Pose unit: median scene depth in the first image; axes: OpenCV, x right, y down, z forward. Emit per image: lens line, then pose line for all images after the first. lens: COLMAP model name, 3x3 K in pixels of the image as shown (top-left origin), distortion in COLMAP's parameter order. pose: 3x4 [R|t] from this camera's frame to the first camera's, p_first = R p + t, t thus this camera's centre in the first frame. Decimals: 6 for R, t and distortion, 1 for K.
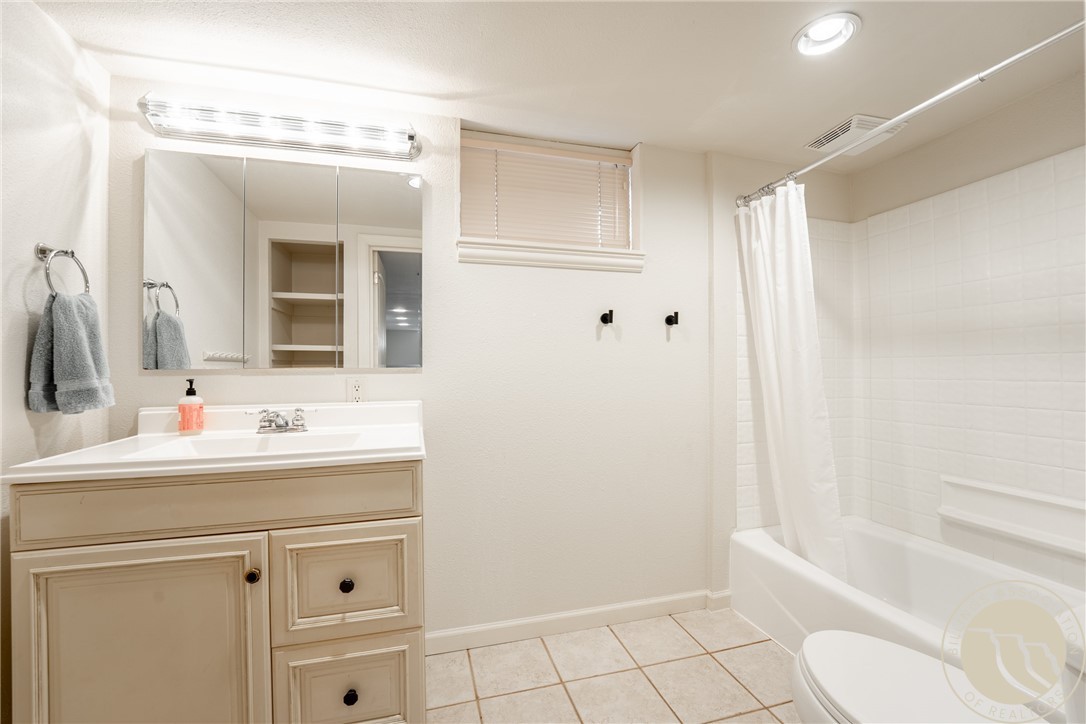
lens RADIAL K [[446.5, 0, 543.2], [0, 446.5, 365.6], [0, 0, 1]] dist [-0.023204, 0.000473]
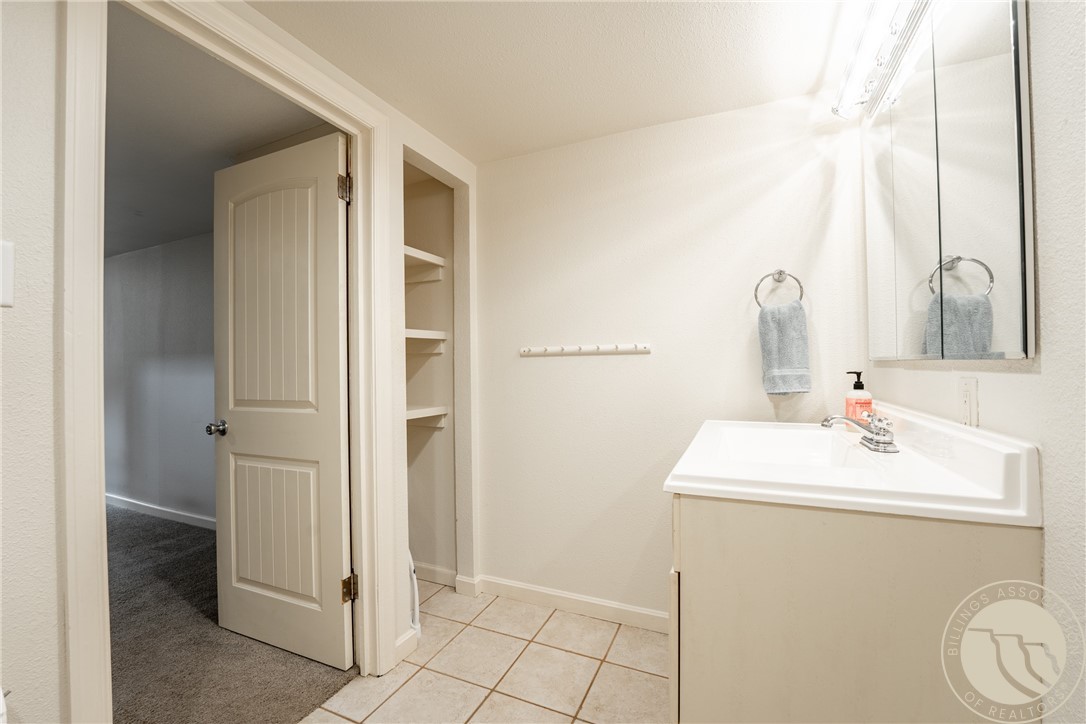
lens RADIAL K [[446.5, 0, 546.2], [0, 446.5, 359.7], [0, 0, 1]] dist [-0.023204, 0.000473]
pose [[-0.632970, 0.009993, -0.774111, 0.335784], [0.023119, 0.999715, -0.005998, -0.003877], [0.773831, -0.021693, -0.633021, 1.093290]]
